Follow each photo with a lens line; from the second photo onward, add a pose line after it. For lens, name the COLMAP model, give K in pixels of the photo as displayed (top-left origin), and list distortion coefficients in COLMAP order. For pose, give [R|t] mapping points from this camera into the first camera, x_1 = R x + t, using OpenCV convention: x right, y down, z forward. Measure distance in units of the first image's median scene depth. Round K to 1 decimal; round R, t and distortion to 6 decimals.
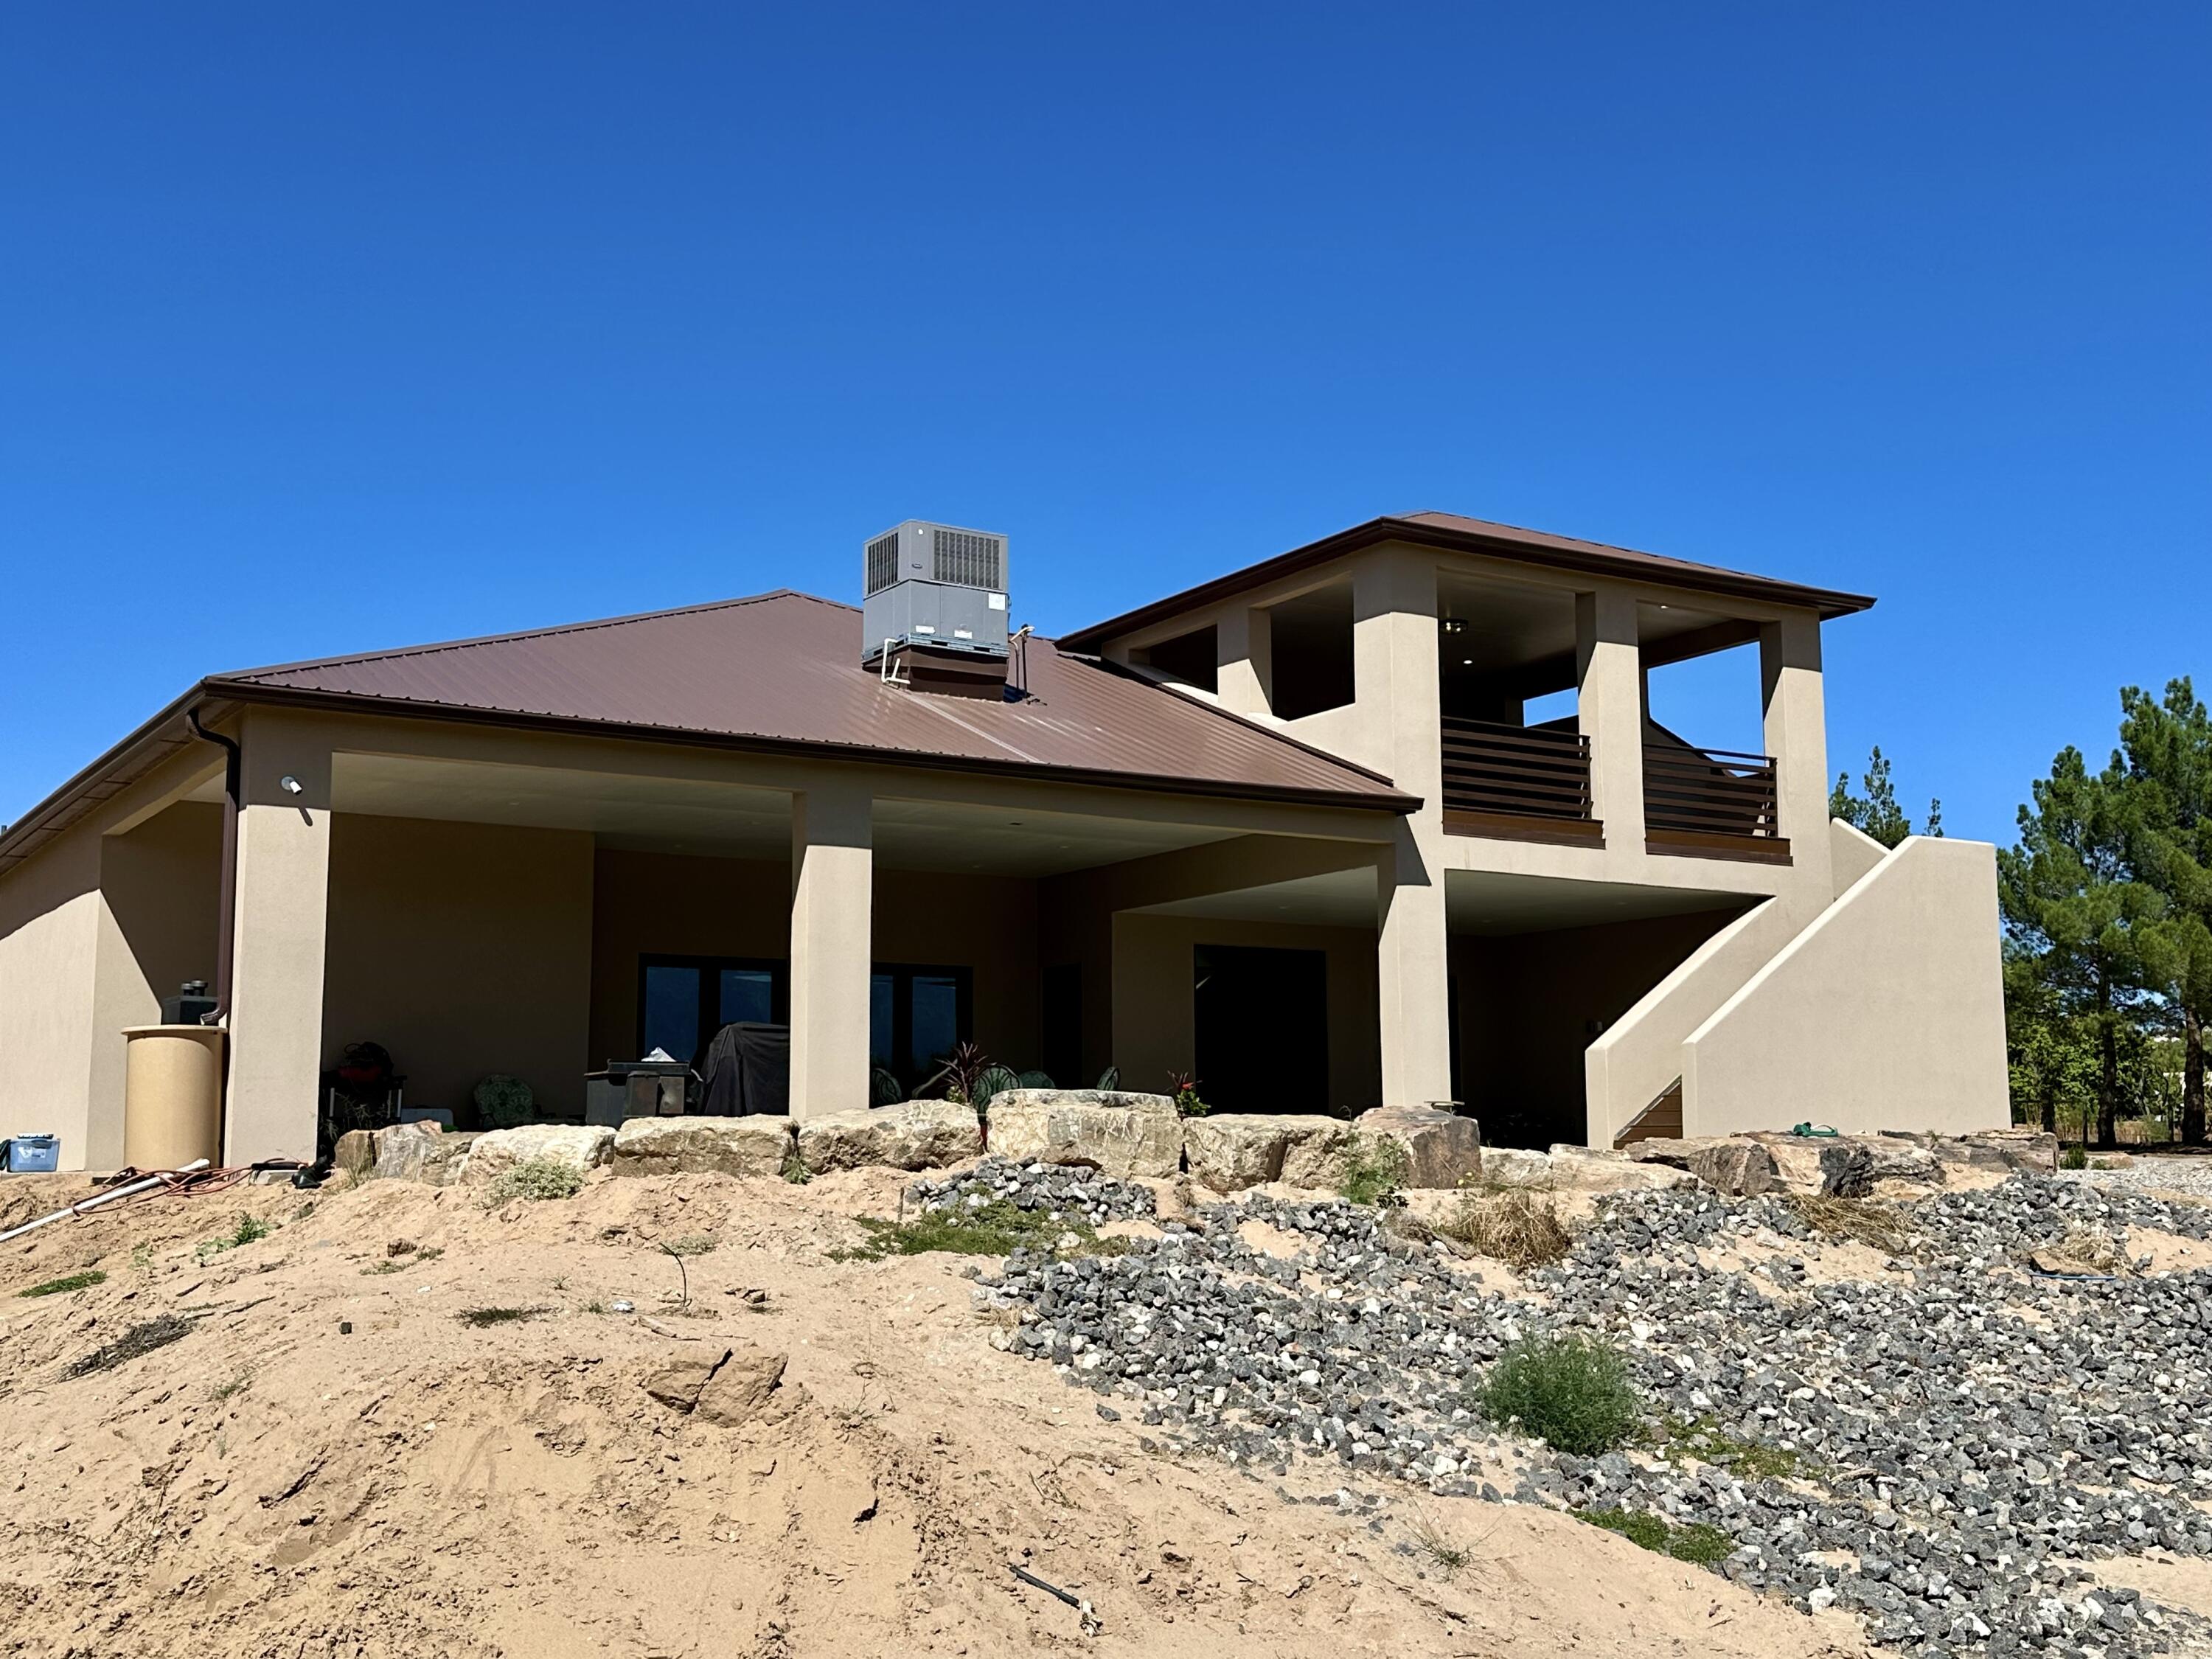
lens RADIAL K [[2456.8, 0, 1106.1], [0, 2456.8, 829.4], [0, 0, 1]] dist [-0.001351, -0.000387]
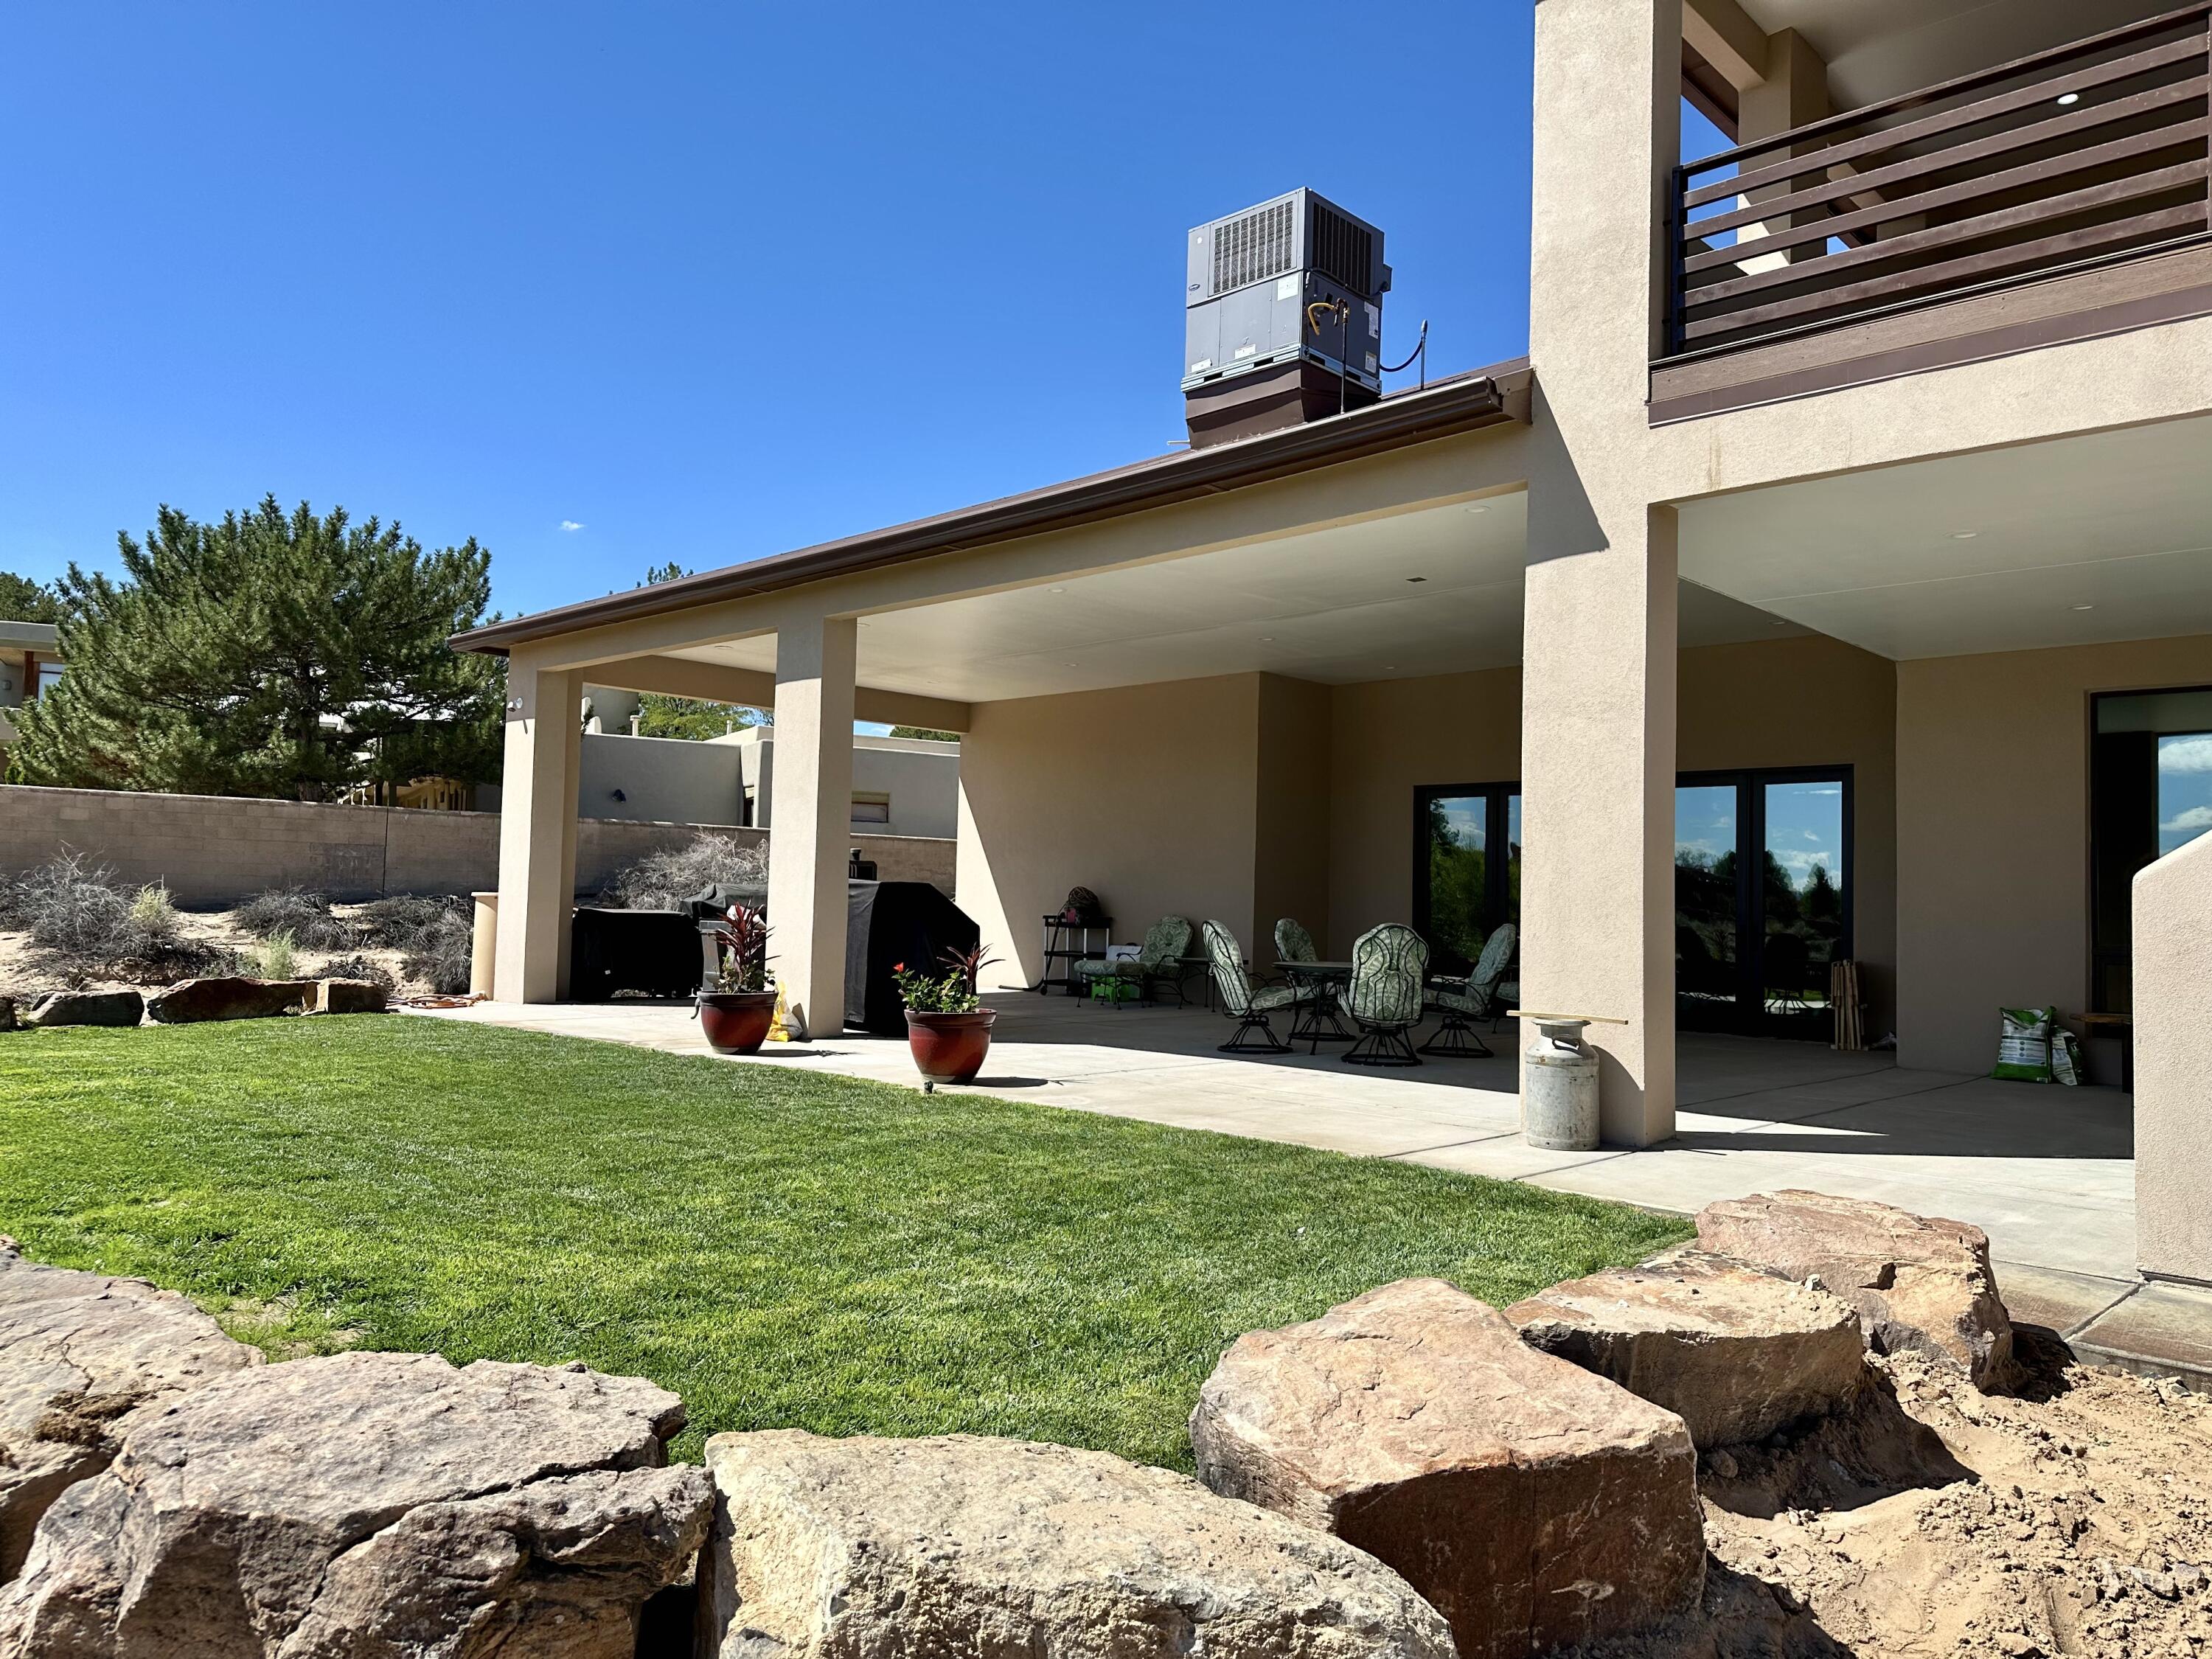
lens RADIAL K [[1571.3, 0, 1104.4], [0, 1571.3, 832.6], [0, 0, 1]] dist [0.160493, -0.295523]
pose [[0.240944, -0.041789, -0.969639, 0.401677], [0.115533, 0.993204, -0.014096, 0.069946], [0.963638, -0.108629, 0.244134, 0.824054]]
